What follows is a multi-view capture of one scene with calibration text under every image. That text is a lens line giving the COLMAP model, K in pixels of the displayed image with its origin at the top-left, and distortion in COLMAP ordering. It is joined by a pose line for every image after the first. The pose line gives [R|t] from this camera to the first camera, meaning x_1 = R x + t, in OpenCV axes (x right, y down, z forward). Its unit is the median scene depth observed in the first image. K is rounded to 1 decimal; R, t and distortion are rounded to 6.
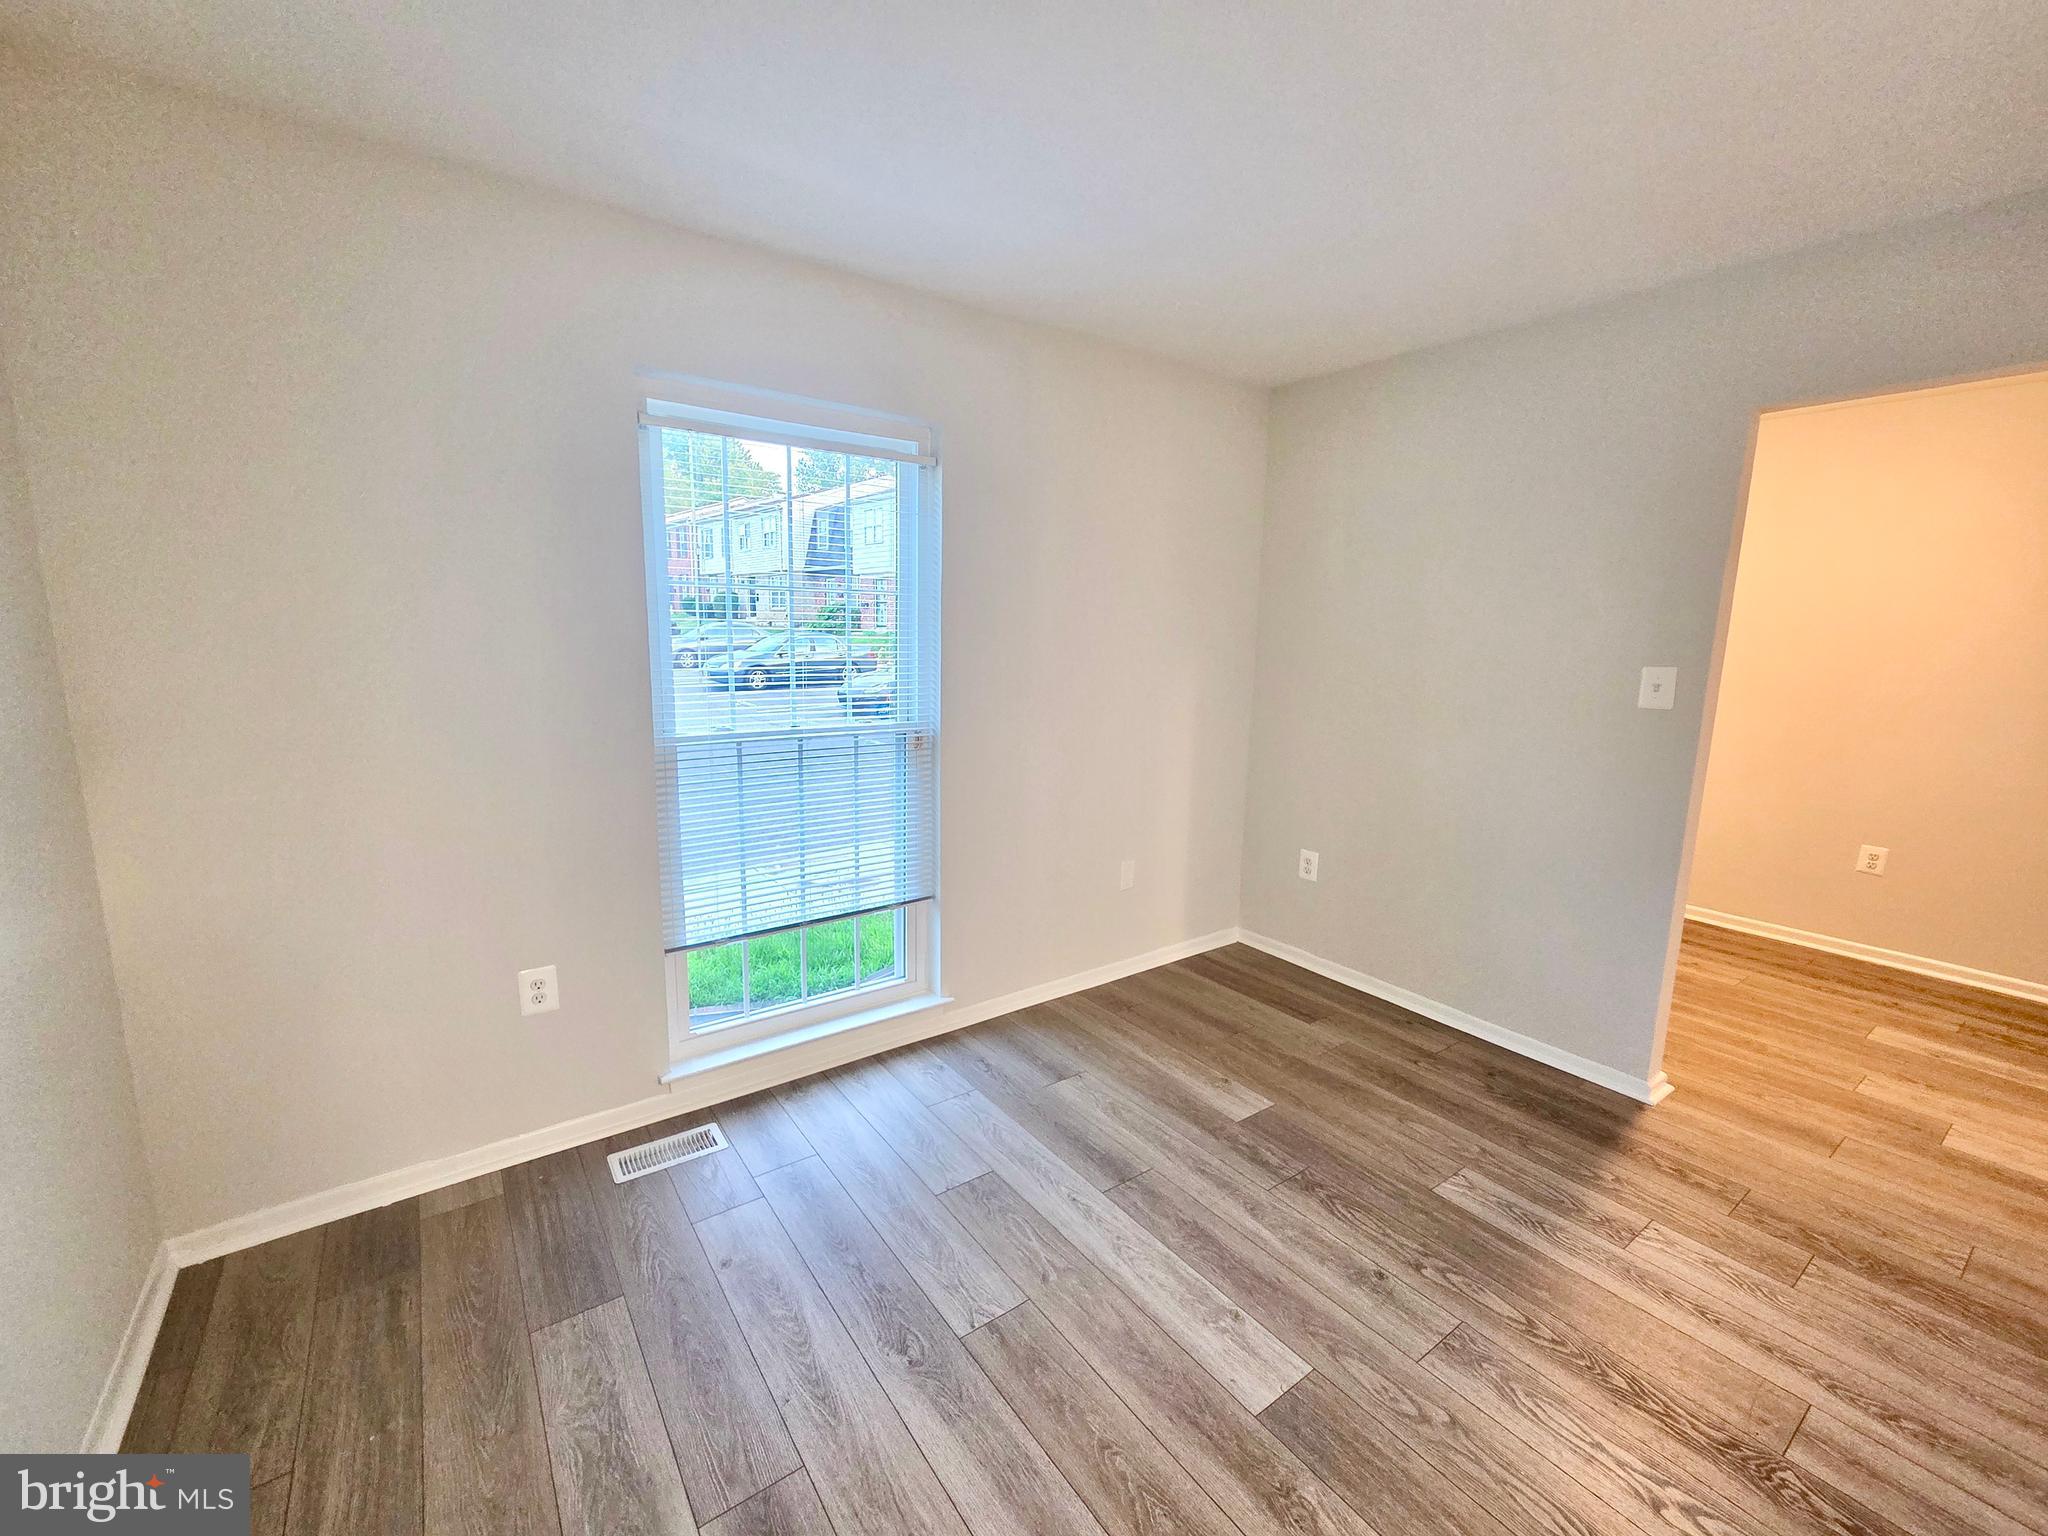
lens RADIAL K [[842.0, 0, 1005.6], [0, 842.0, 777.4], [0, 0, 1]] dist [0.003258, -0.000256]
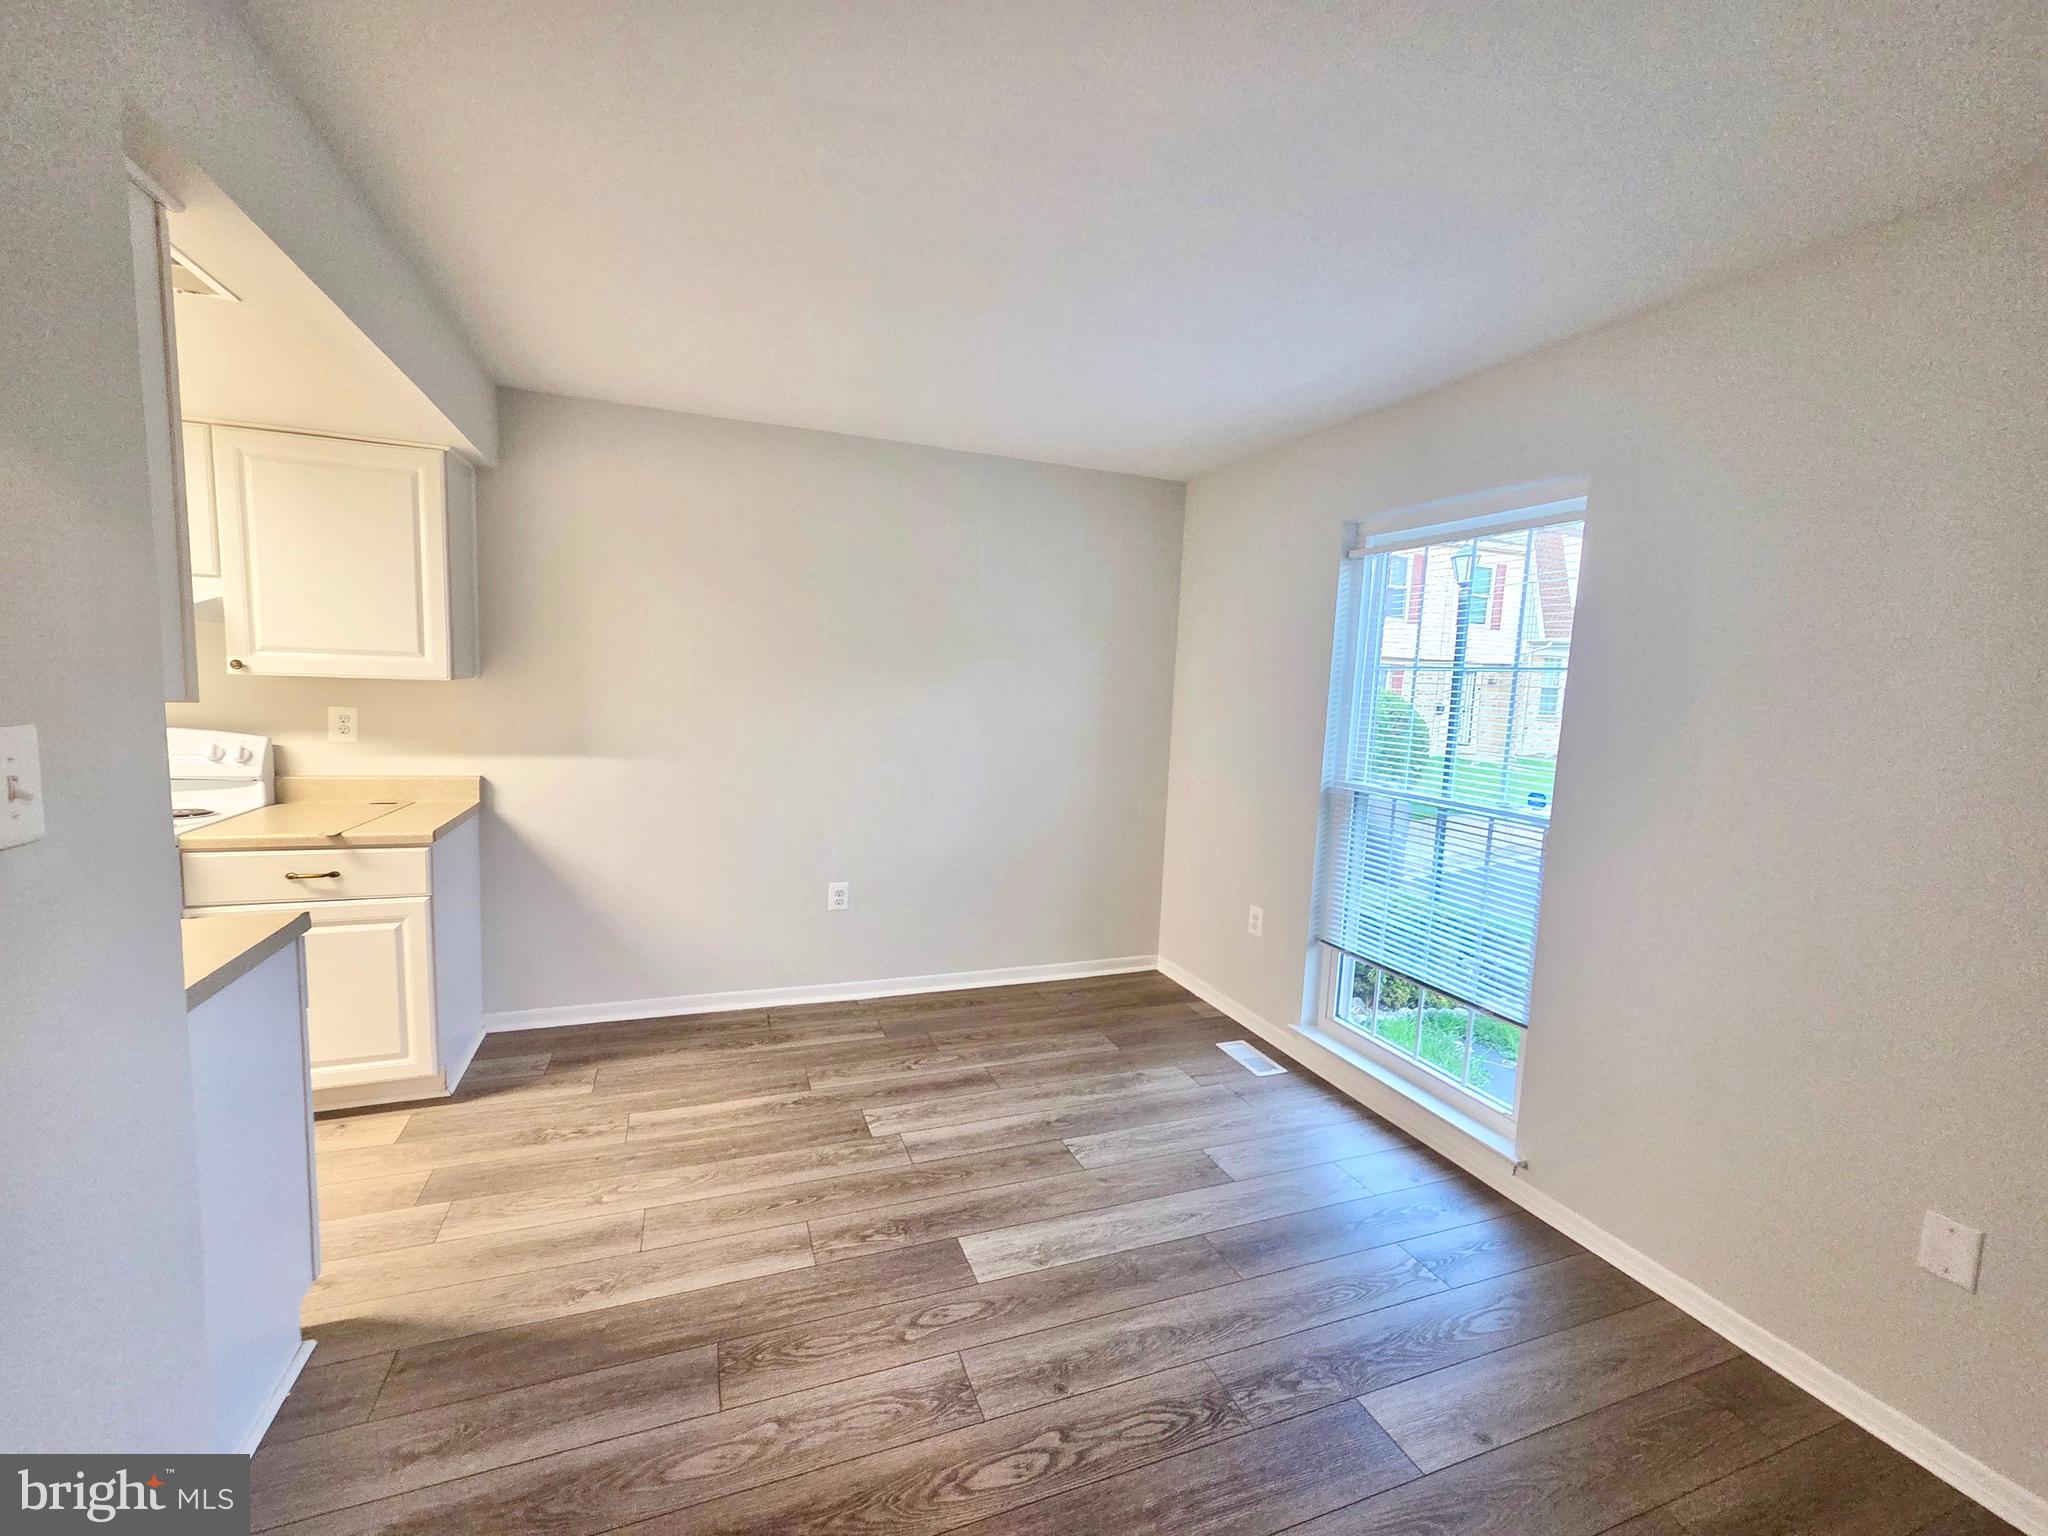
lens RADIAL K [[842.0, 0, 1015.0], [0, 842.0, 767.2], [0, 0, 1]] dist [0.003258, -0.000256]
pose [[-0.242661, 0.077804, -0.966986, 1.231413], [-0.218203, 0.966860, 0.132551, -0.163900], [0.945253, 0.243164, -0.217642, 0.945462]]
